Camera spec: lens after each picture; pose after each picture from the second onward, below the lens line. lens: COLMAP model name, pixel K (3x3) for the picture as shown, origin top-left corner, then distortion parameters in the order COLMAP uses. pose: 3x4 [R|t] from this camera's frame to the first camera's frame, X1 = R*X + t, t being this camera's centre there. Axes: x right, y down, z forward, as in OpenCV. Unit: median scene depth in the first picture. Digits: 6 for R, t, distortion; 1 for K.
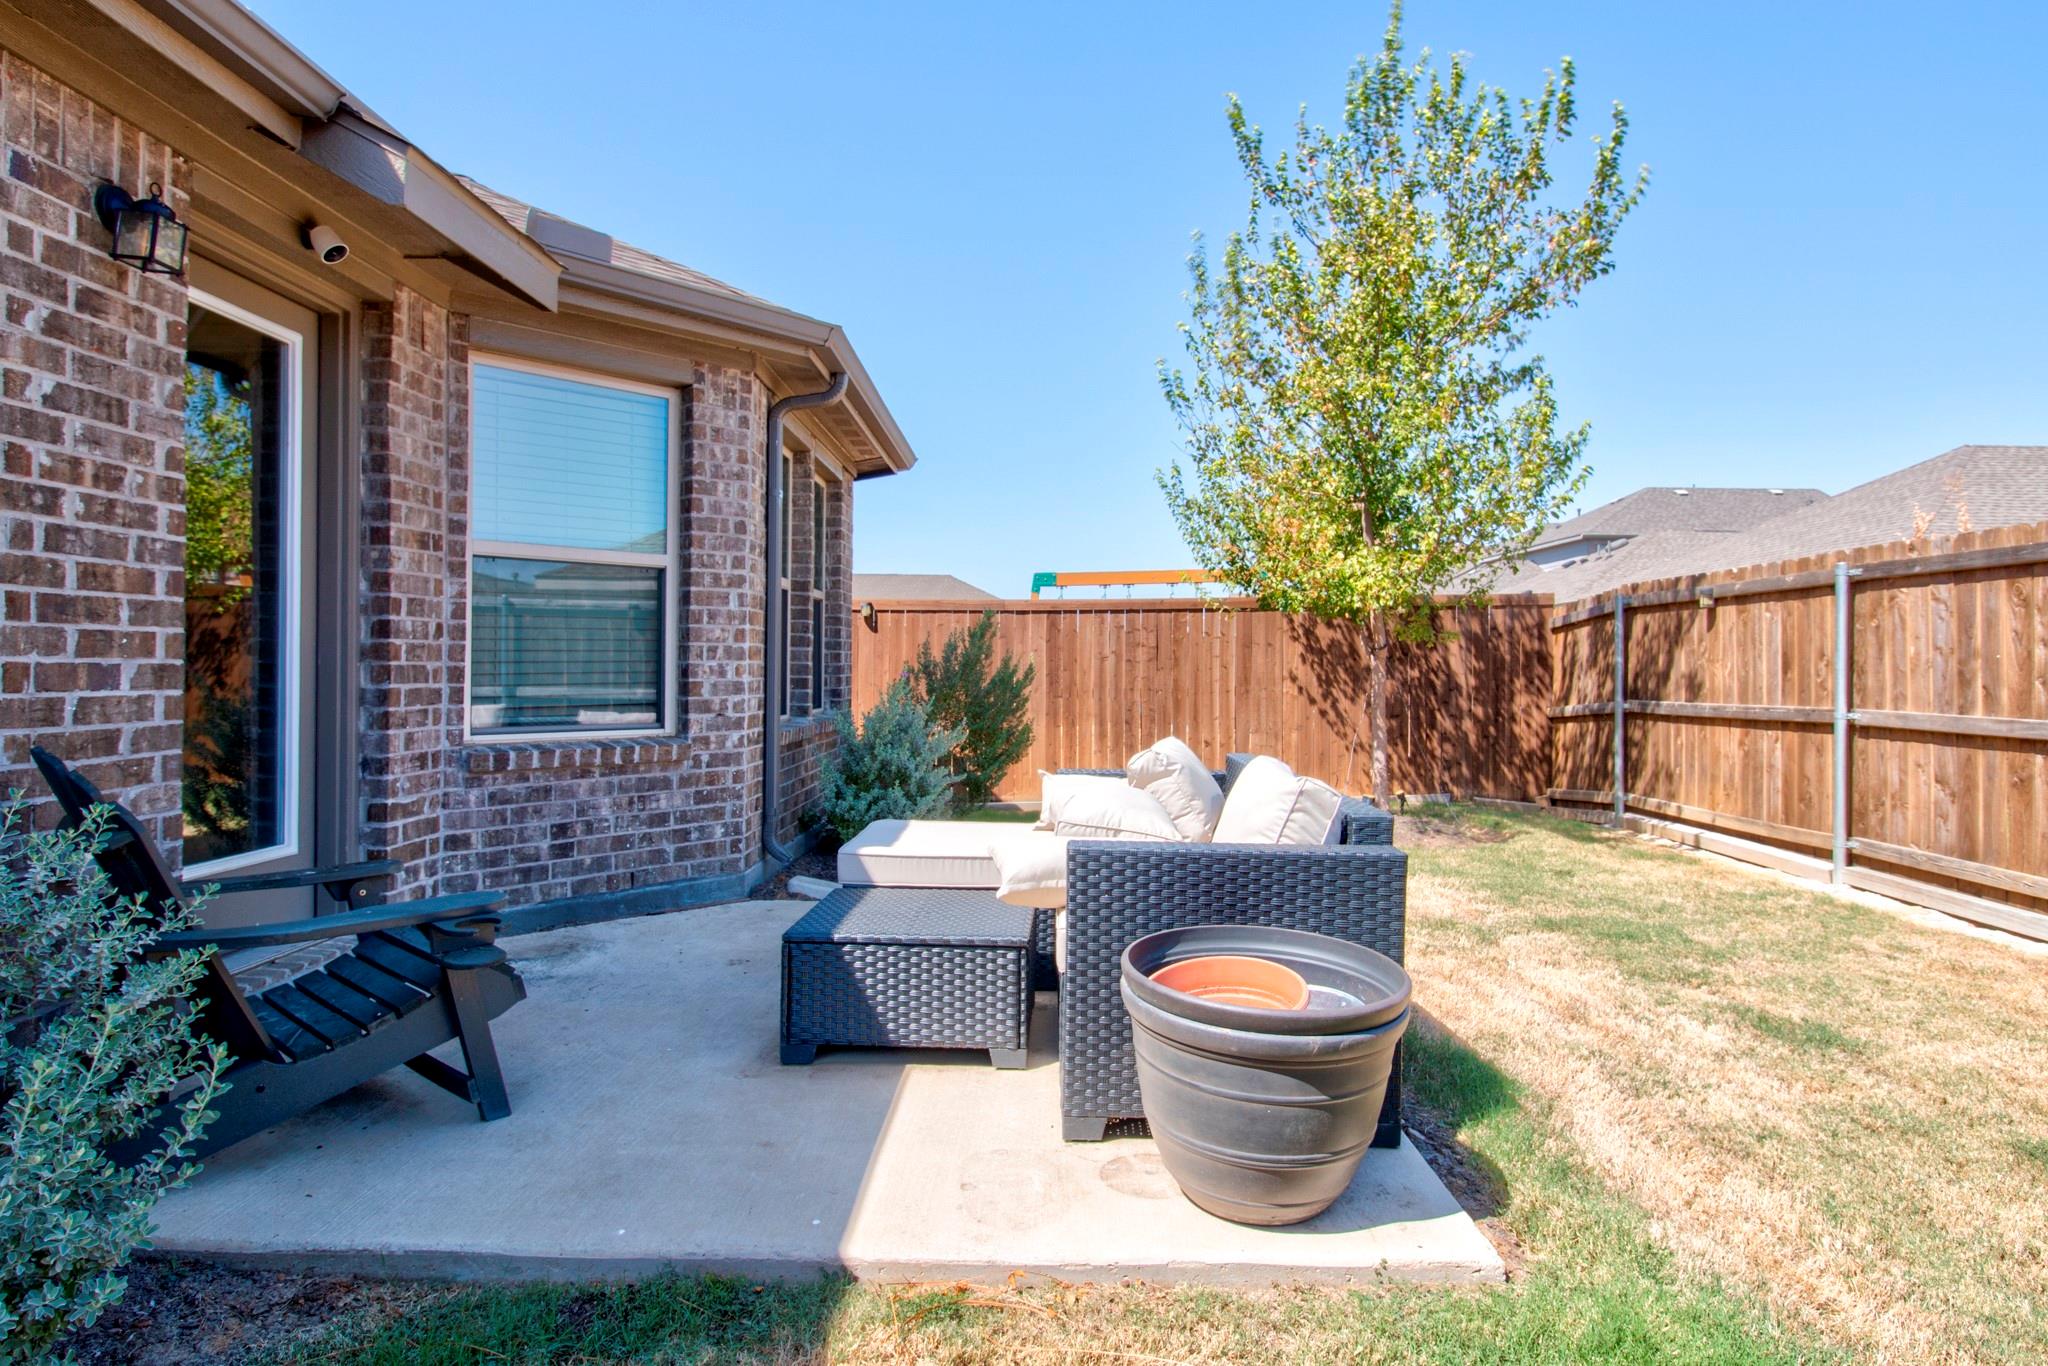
lens RADIAL K [[1149.6, 0, 1034.6], [0, 1149.6, 670.4], [0, 0, 1]] dist [0.004105, -0.012487]
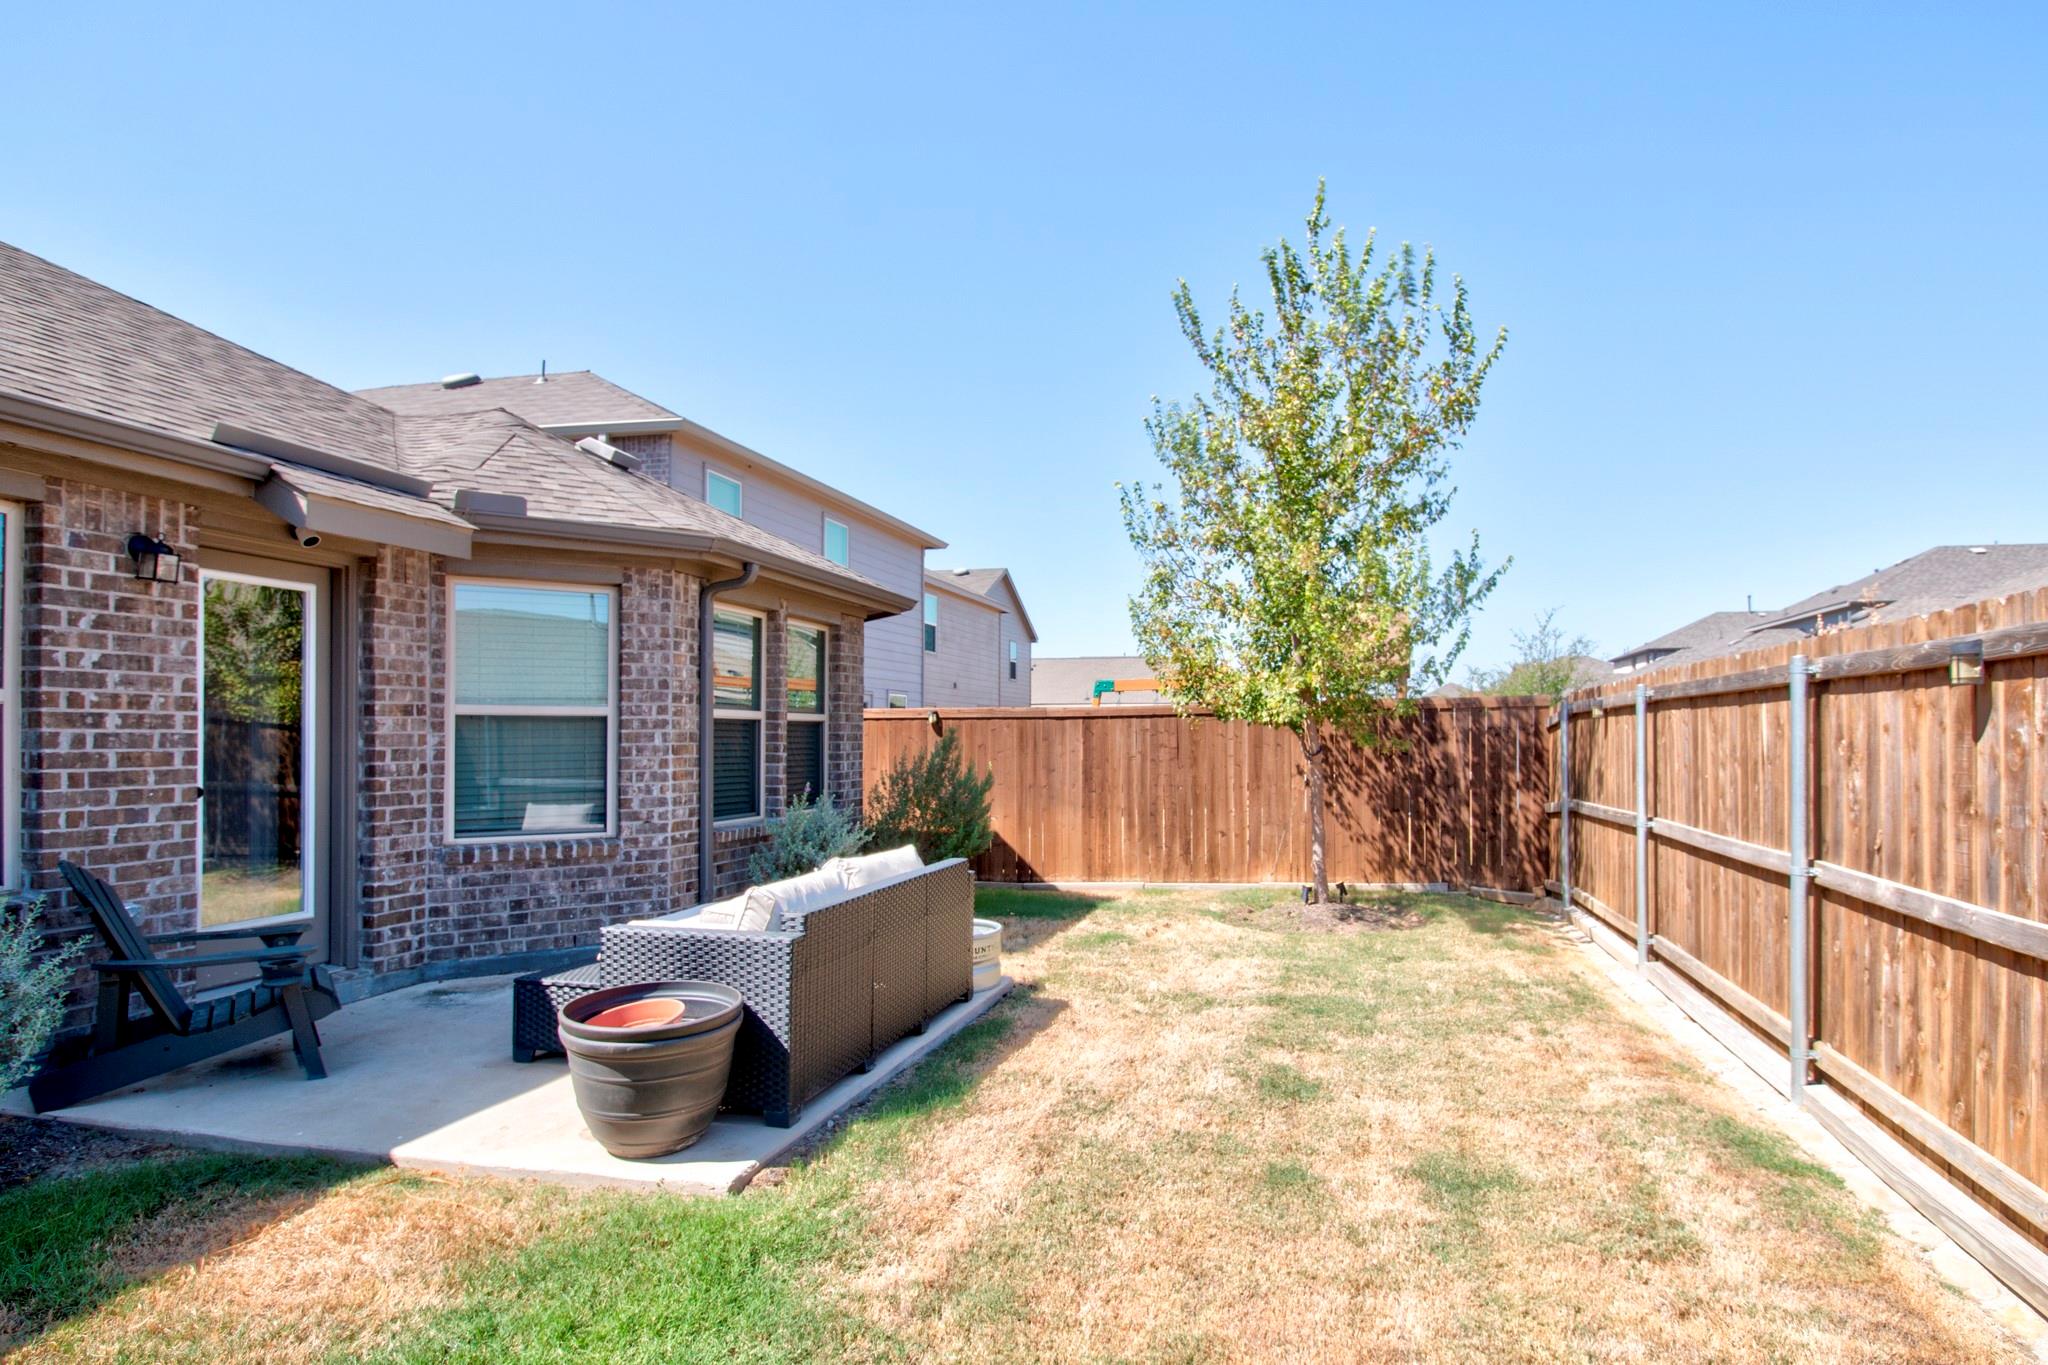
lens RADIAL K [[1137.8, 0, 1111.3], [0, 1137.8, 732.3], [0, 0, 1]] dist [0.003996, -0.010495]
pose [[0.978558, -0.008574, -0.205792, 0.662842], [0.006906, 0.999937, -0.008823, -0.063404], [0.205855, 0.007213, 0.978556, -0.259387]]
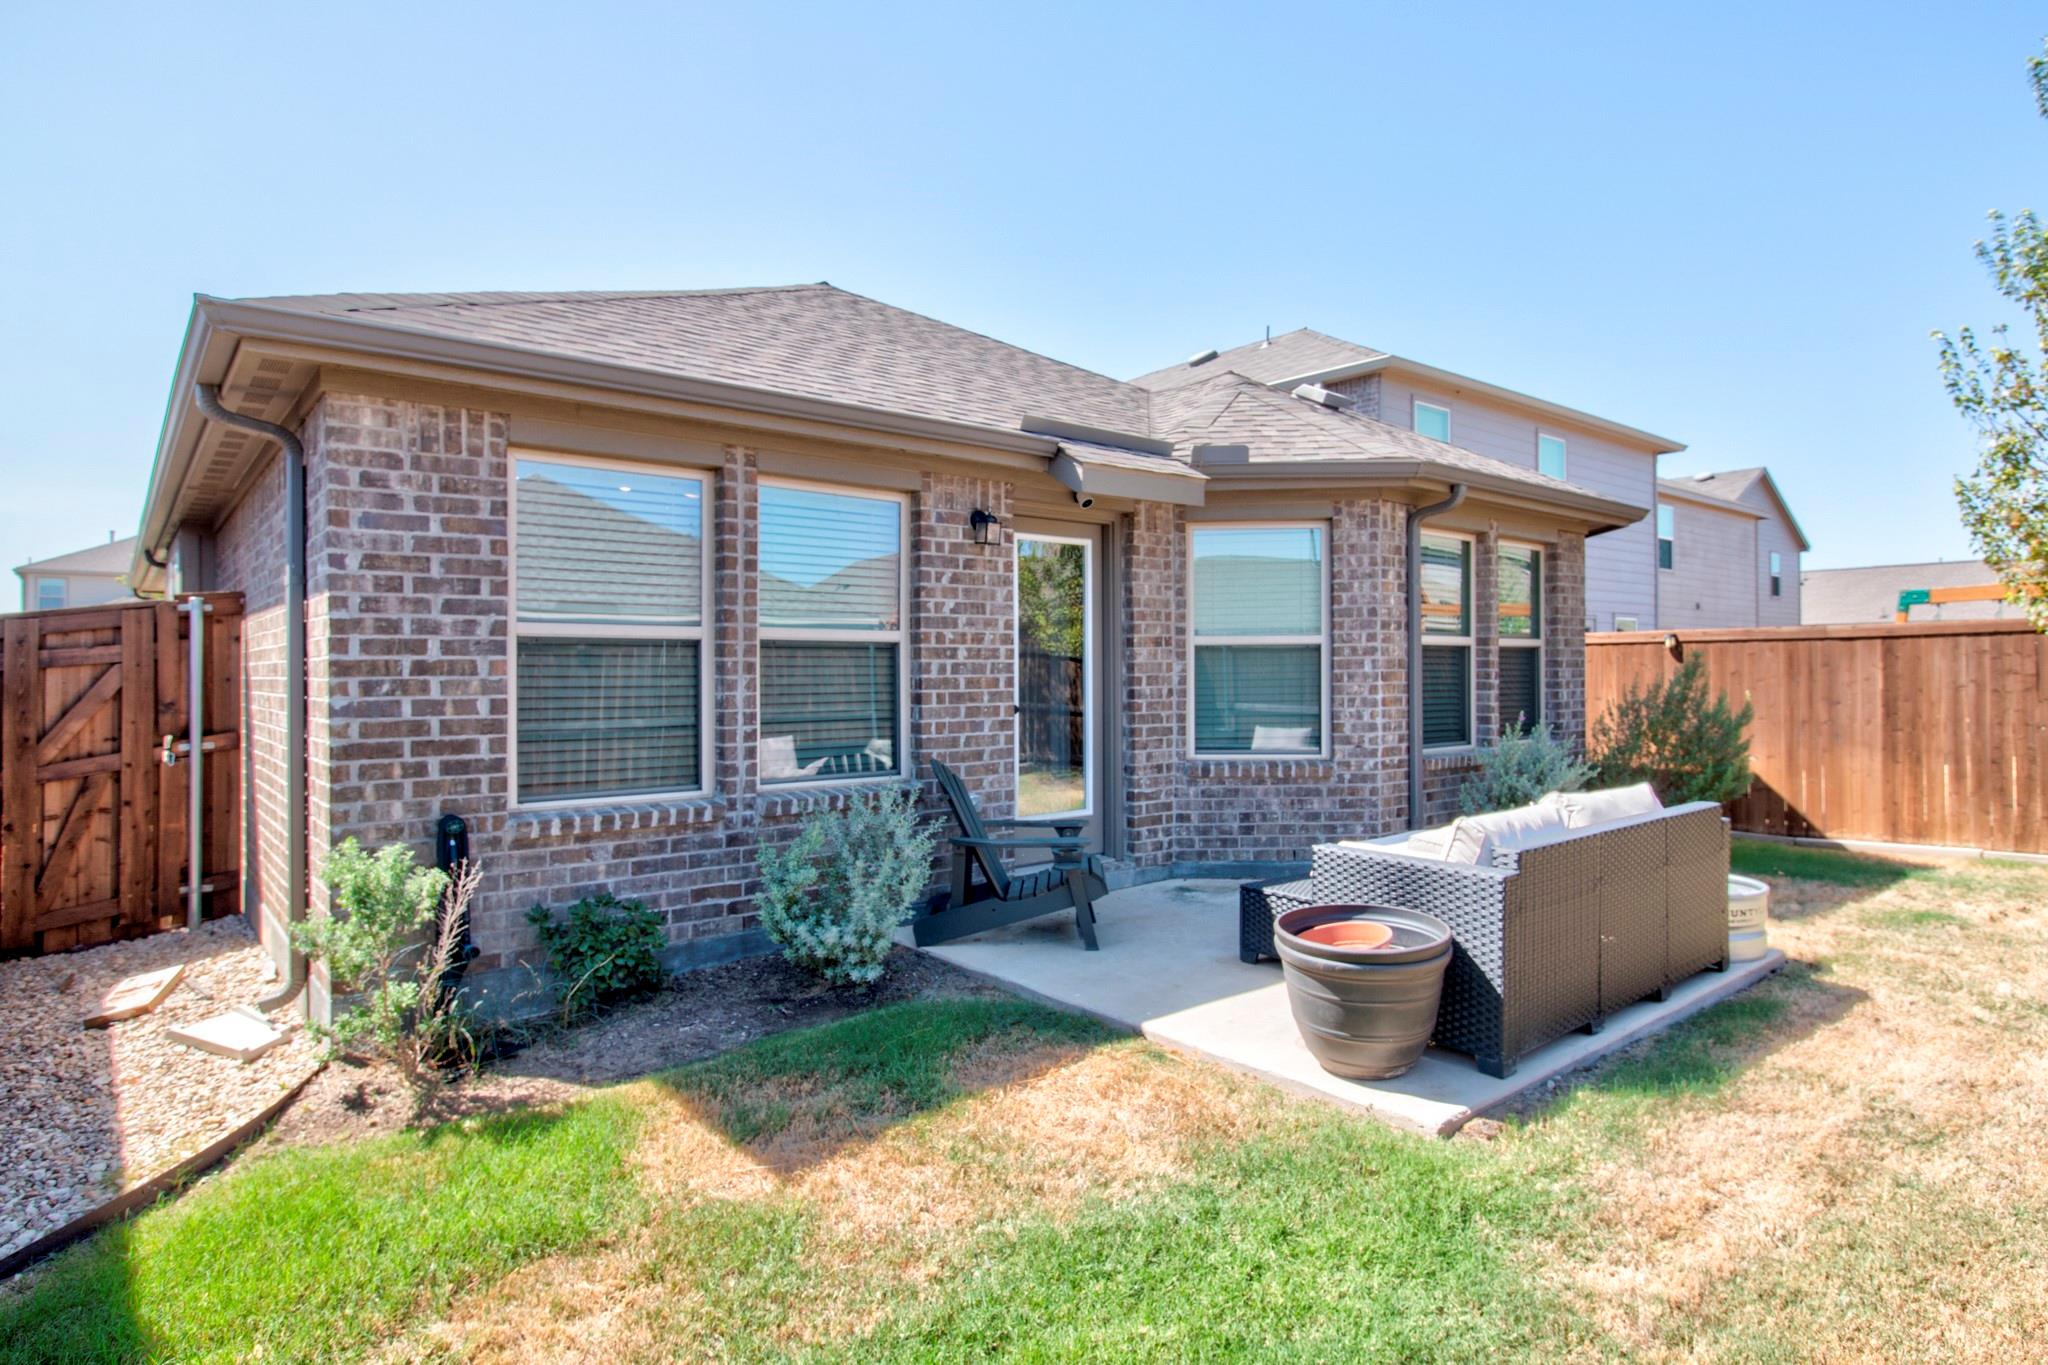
lens RADIAL K [[1120.9, 0, 1047.5], [0, 1120.9, 659.5], [0, 0, 1]] dist [0.009452, -0.015128]
pose [[0.645417, -0.018724, -0.763601, 0.644635], [0.008876, 0.999816, -0.017014, -0.057912], [0.763779, 0.004203, 0.645464, -0.217459]]
